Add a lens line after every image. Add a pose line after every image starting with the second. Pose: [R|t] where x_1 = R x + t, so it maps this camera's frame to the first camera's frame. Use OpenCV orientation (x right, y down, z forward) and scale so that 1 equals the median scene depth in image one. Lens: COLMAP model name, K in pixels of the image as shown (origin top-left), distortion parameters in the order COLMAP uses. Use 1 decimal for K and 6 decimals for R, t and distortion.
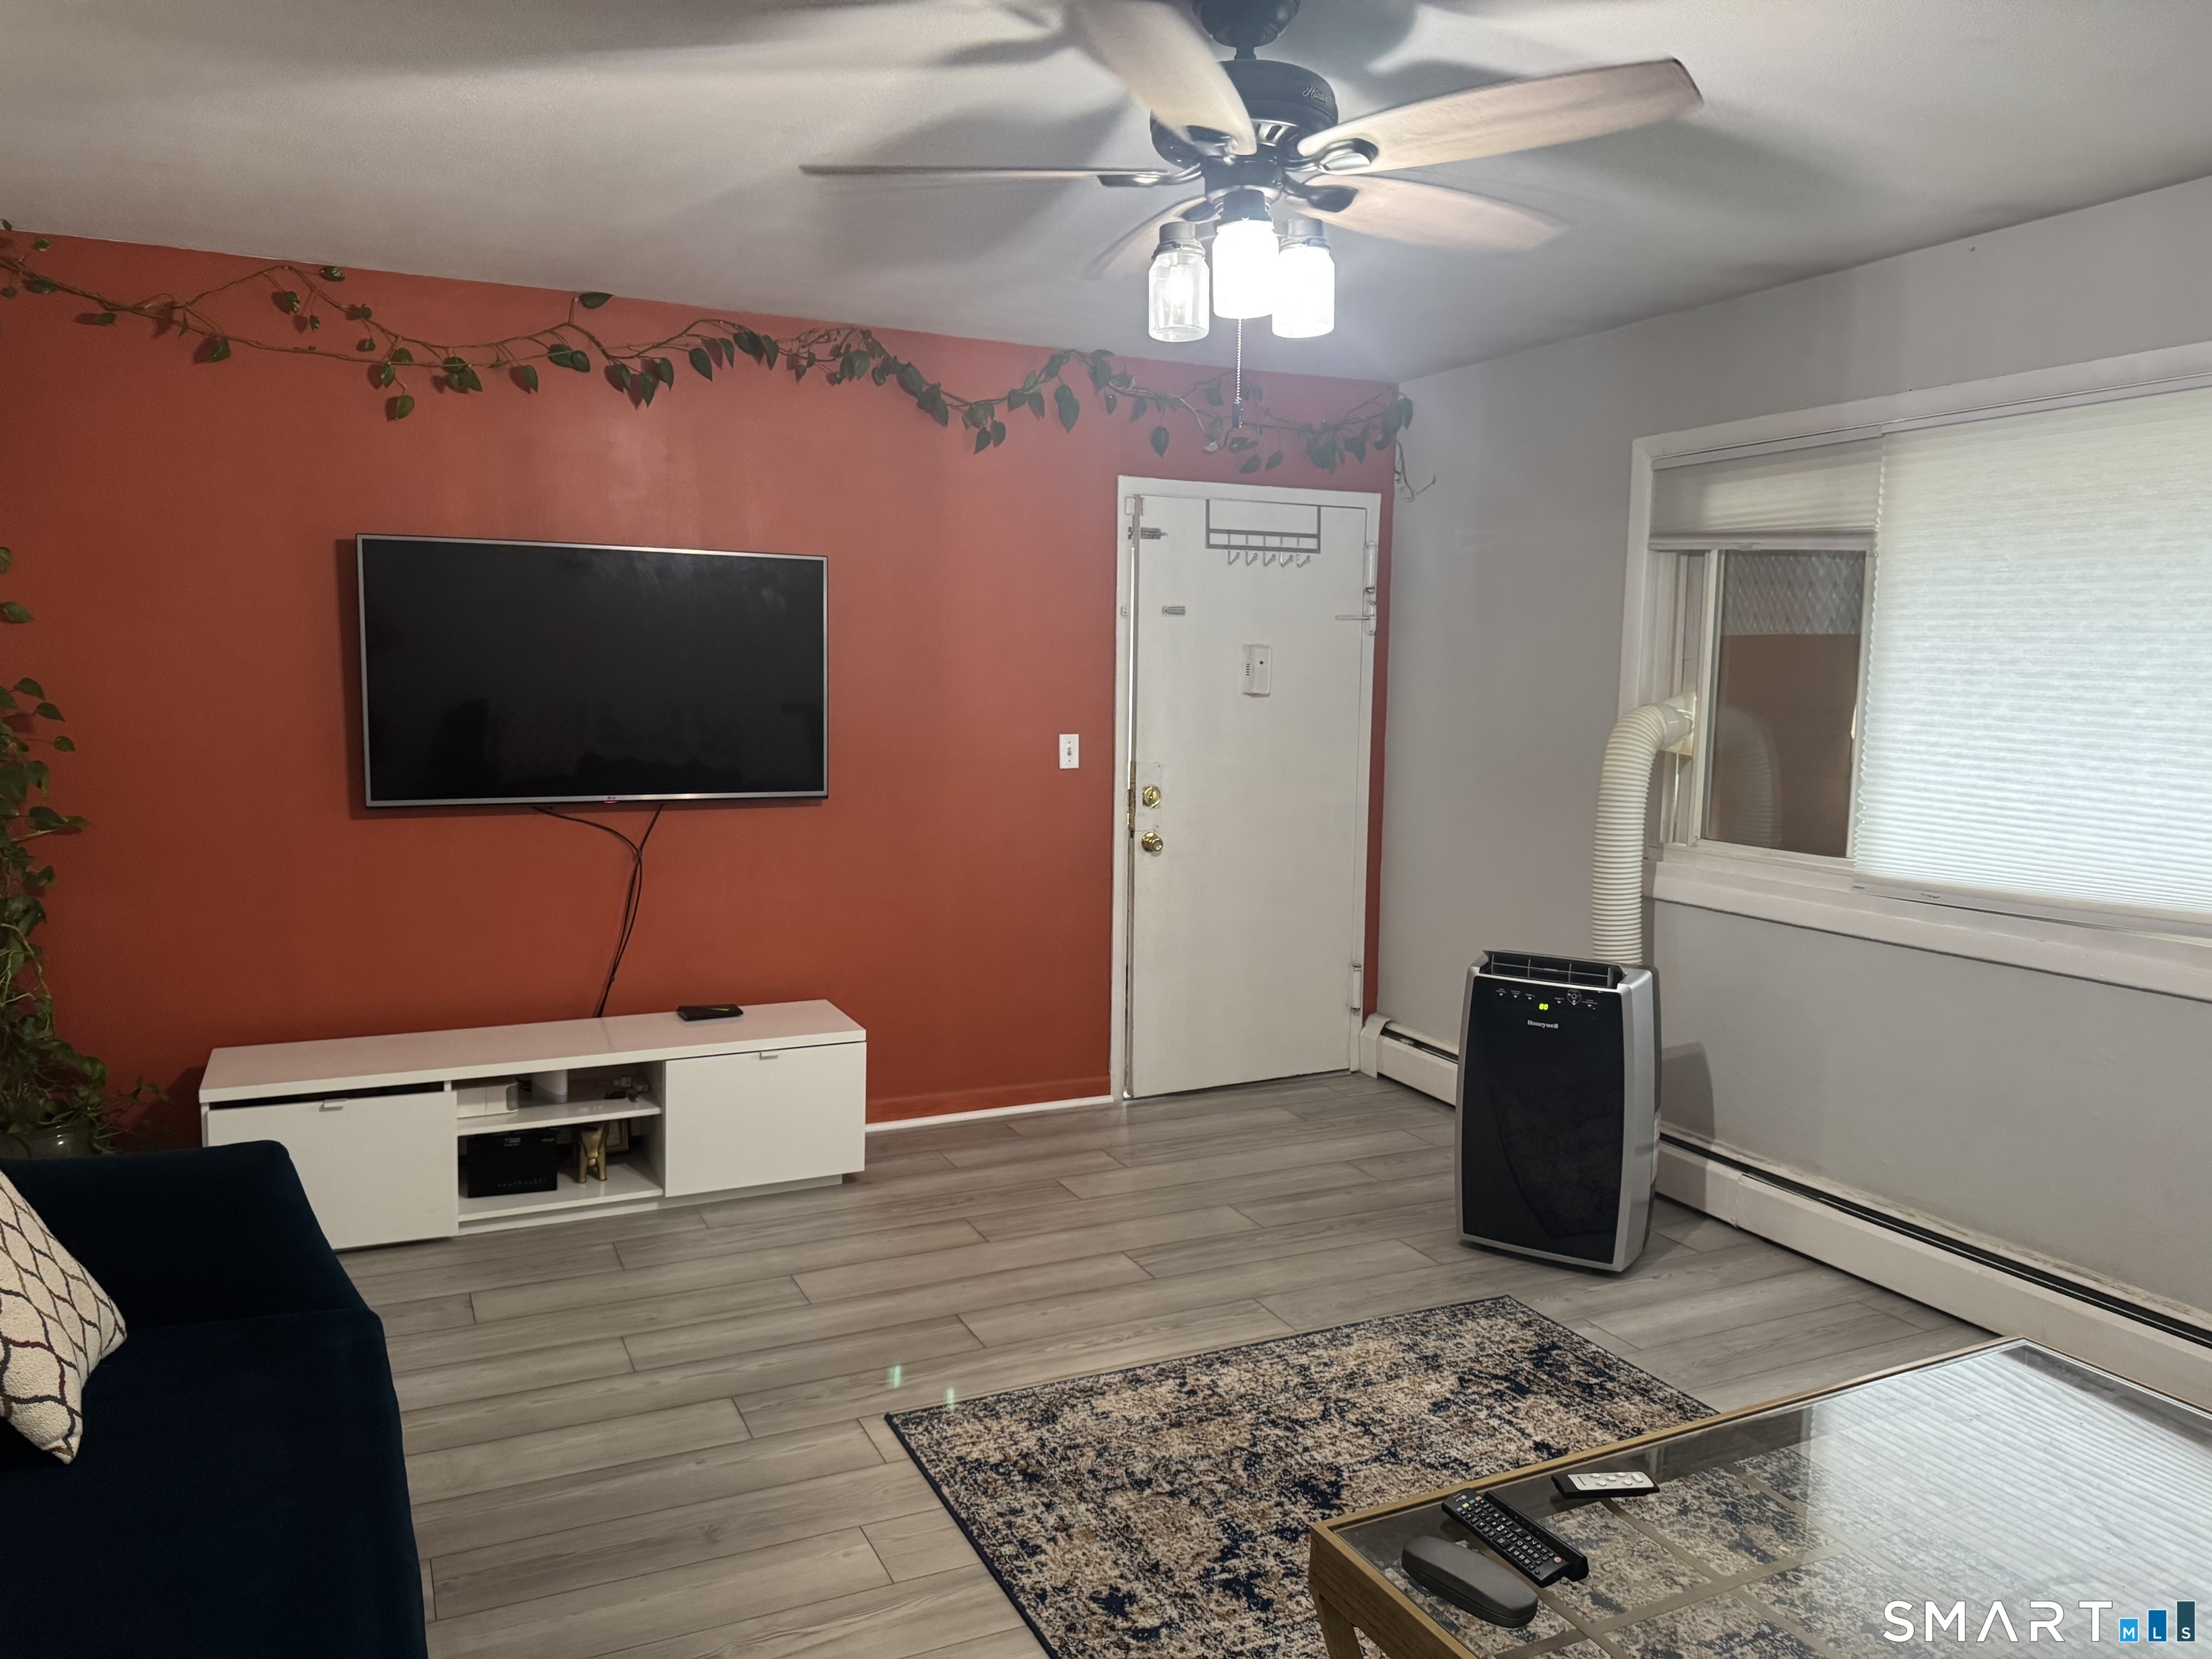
lens RADIAL K [[1556.4, 0, 1093.1], [0, 1556.4, 826.3], [0, 0, 1]] dist [0.076924, -0.109102]
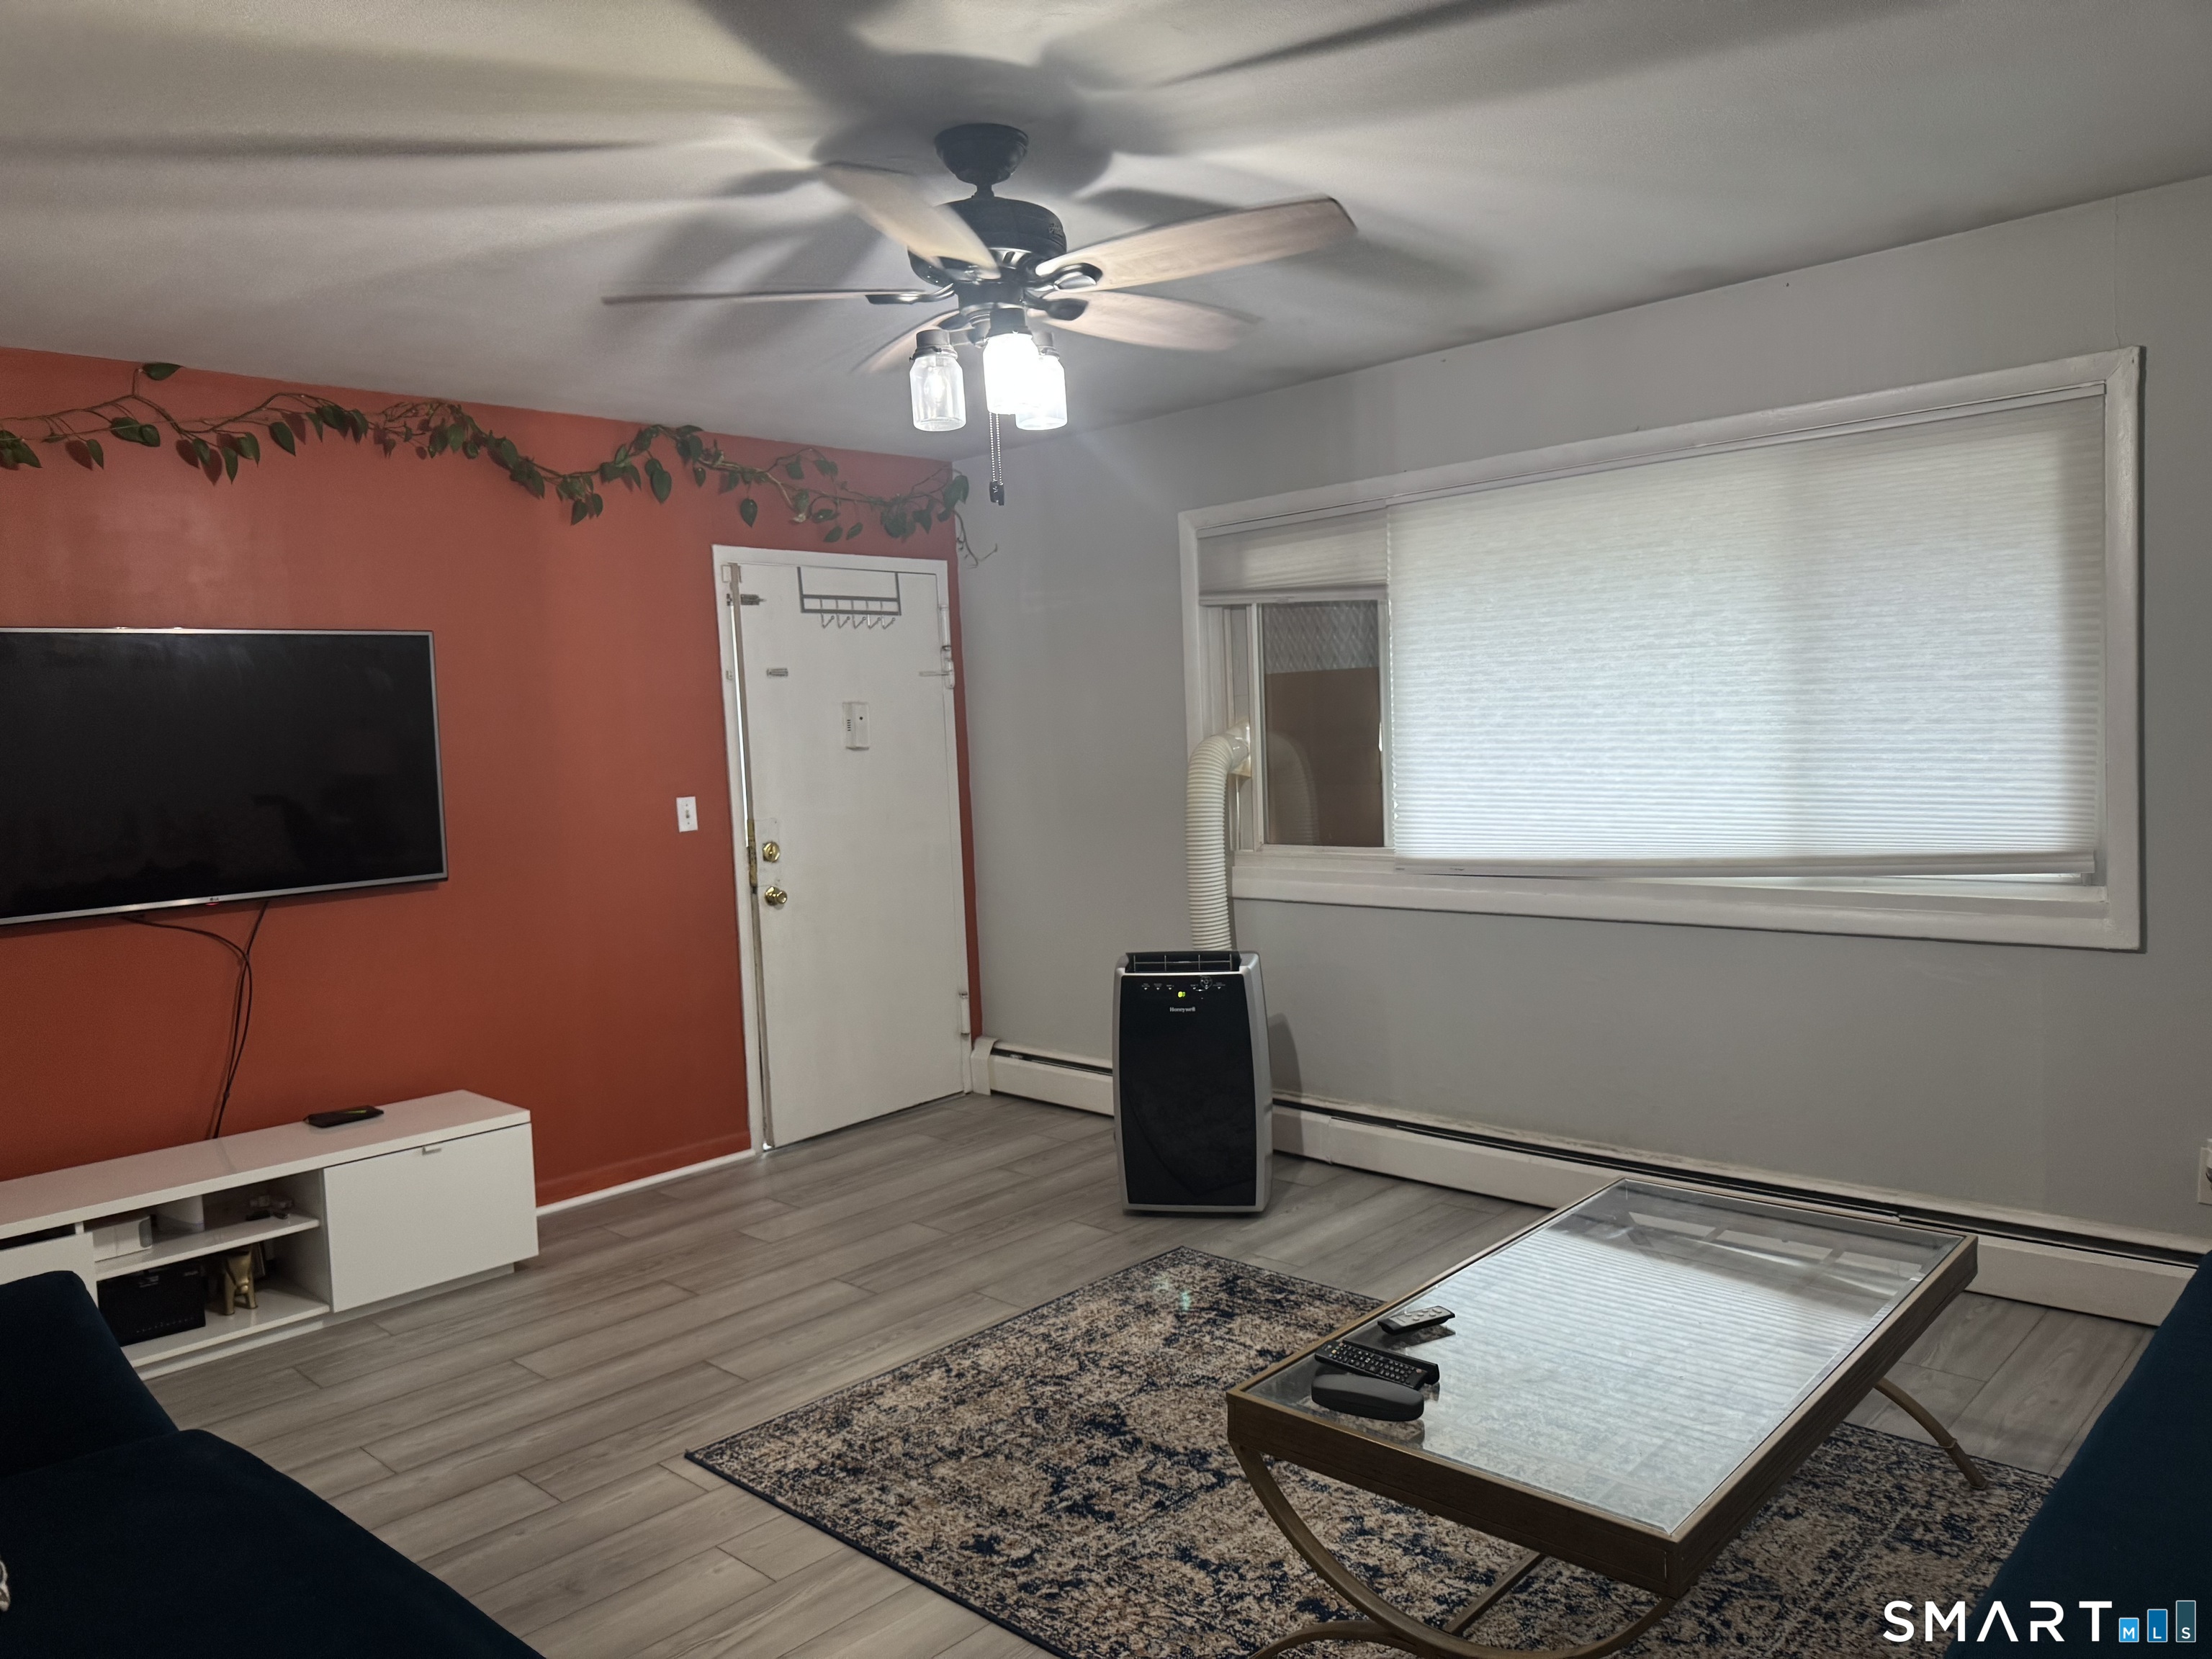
lens RADIAL K [[1549.4, 0, 1093.8], [0, 1549.4, 829.5], [0, 0, 1]] dist [0.161289, -0.332413]
pose [[0.932143, -0.080584, 0.353010, -0.182281], [0.094142, 0.995329, -0.021378, 0.012114], [-0.349638, 0.053160, 0.935375, -0.070721]]
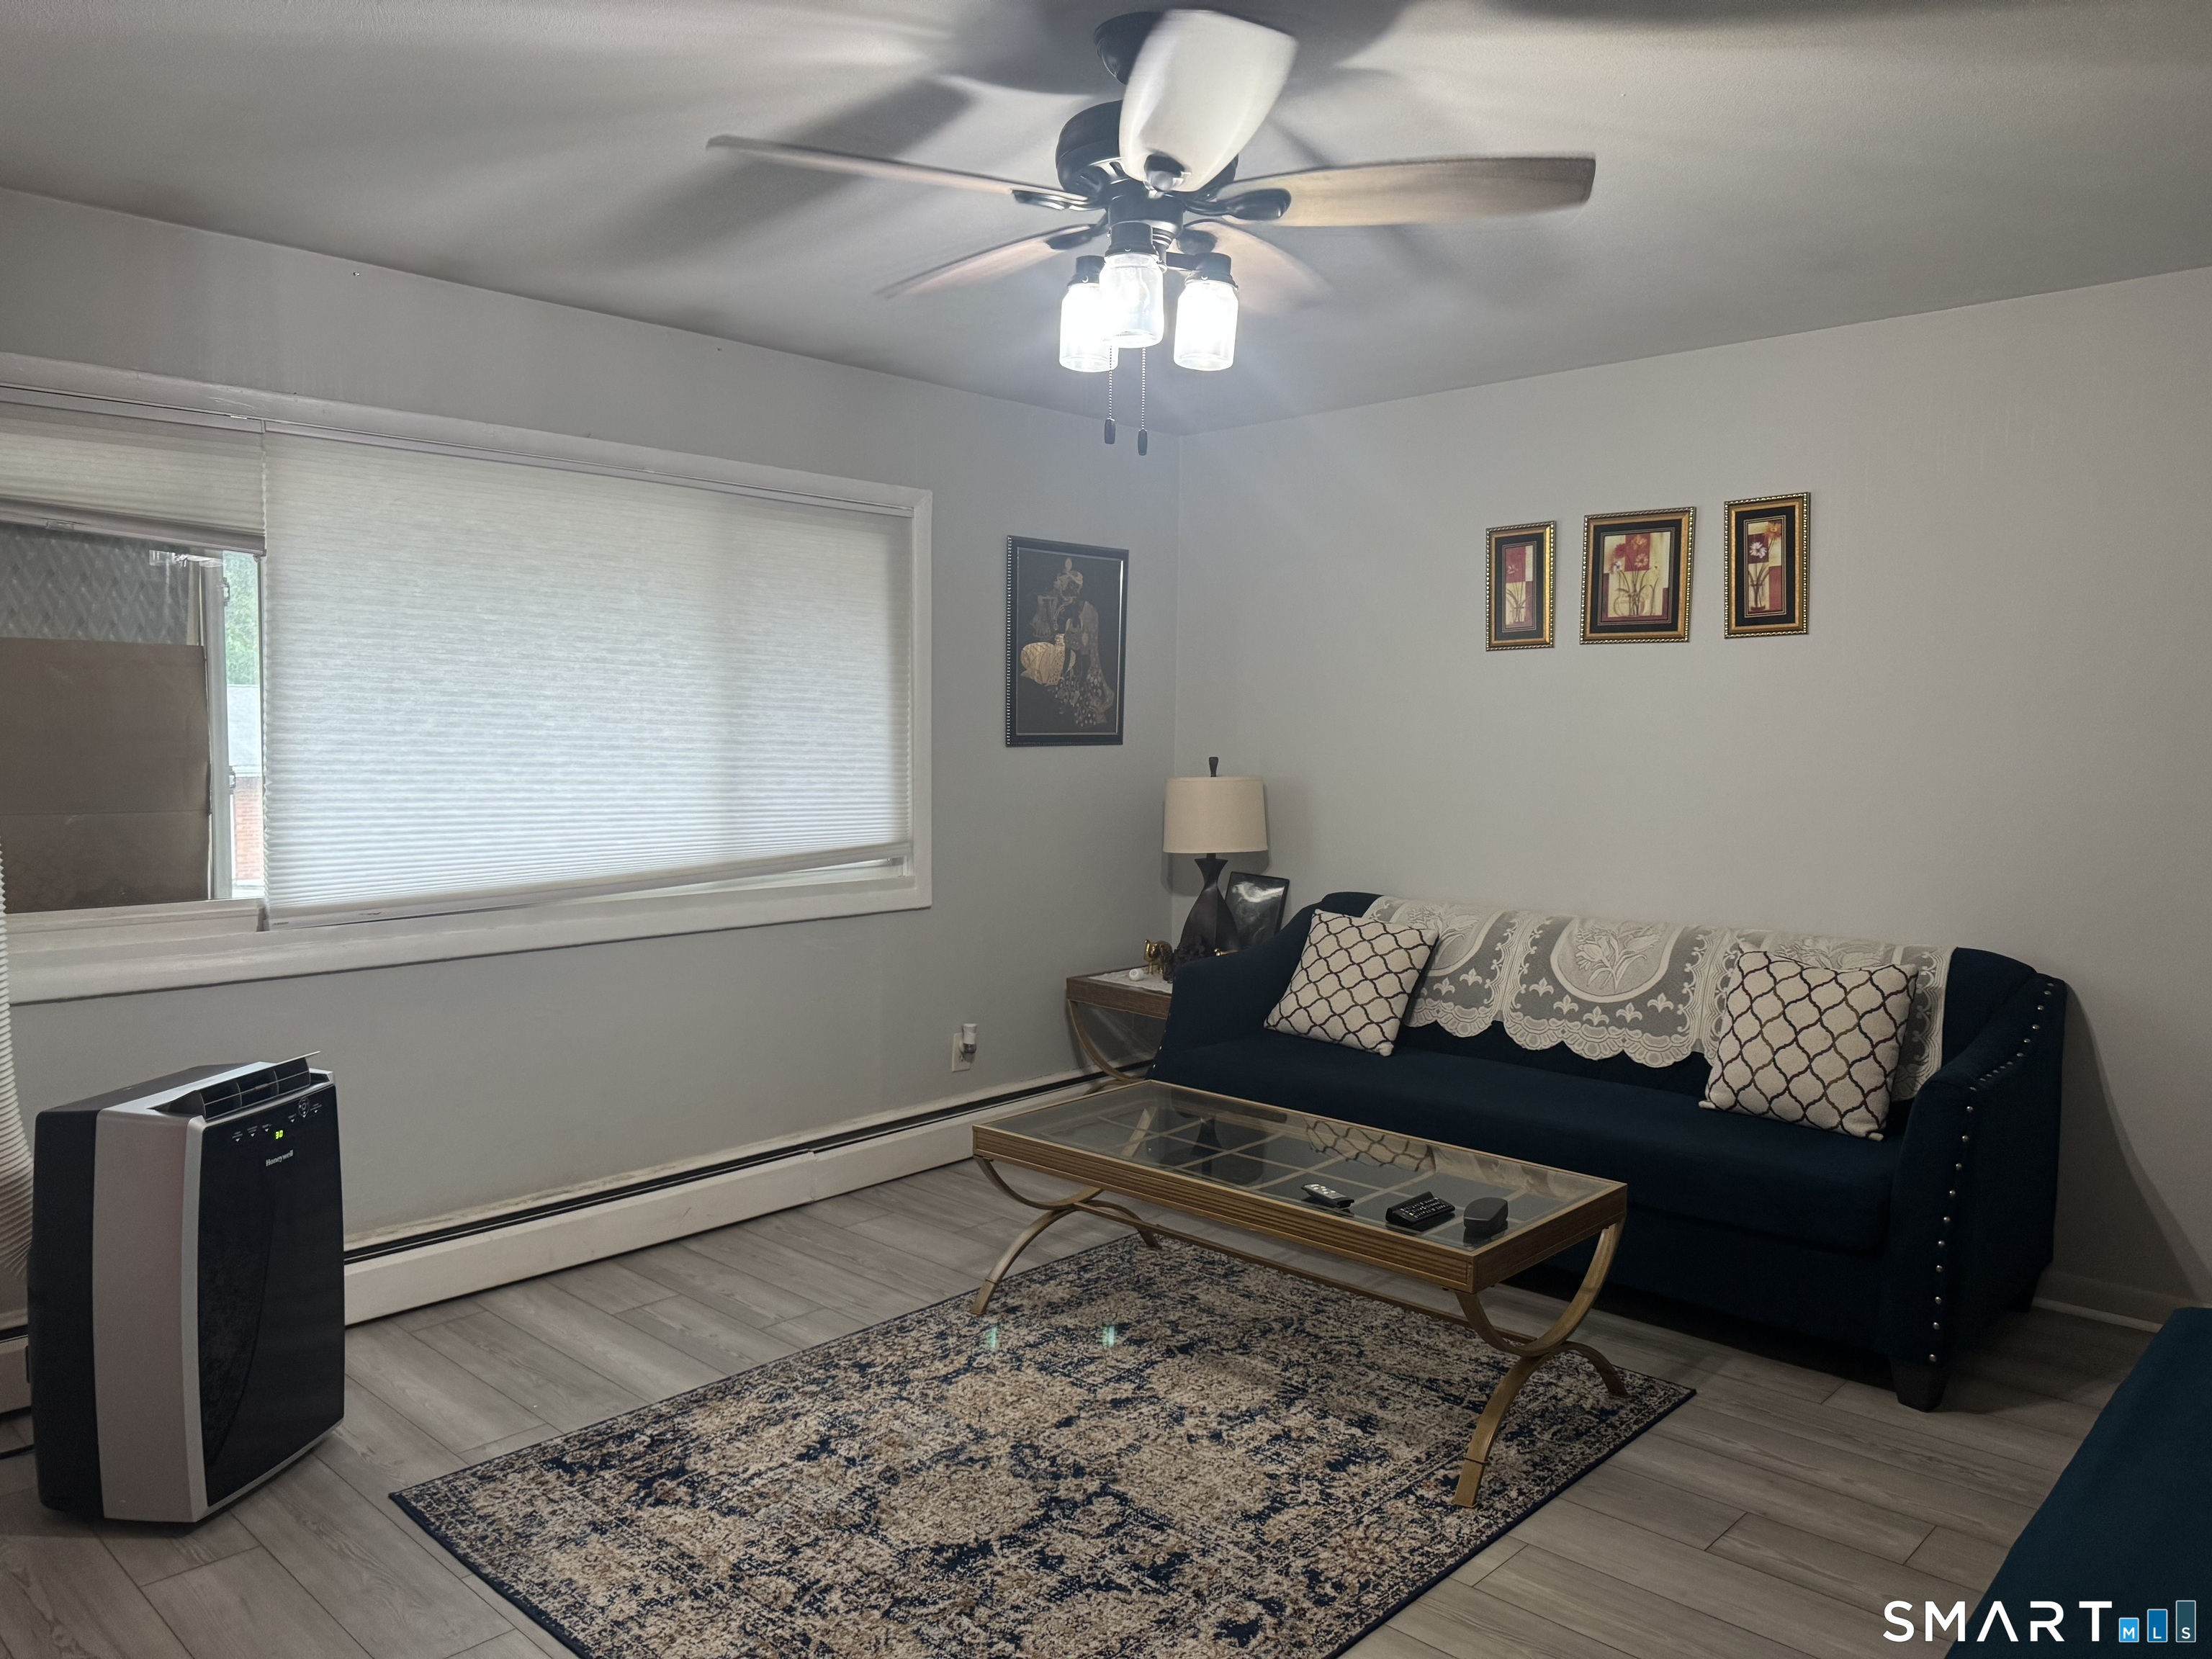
lens RADIAL K [[1549.4, 0, 1093.8], [0, 1549.4, 829.5], [0, 0, 1]] dist [0.161289, -0.332413]
pose [[-0.358188, -0.079270, 0.930278, -0.570416], [0.083286, 0.989704, 0.116402, -0.088638], [-0.929927, 0.119173, -0.347898, 0.932307]]
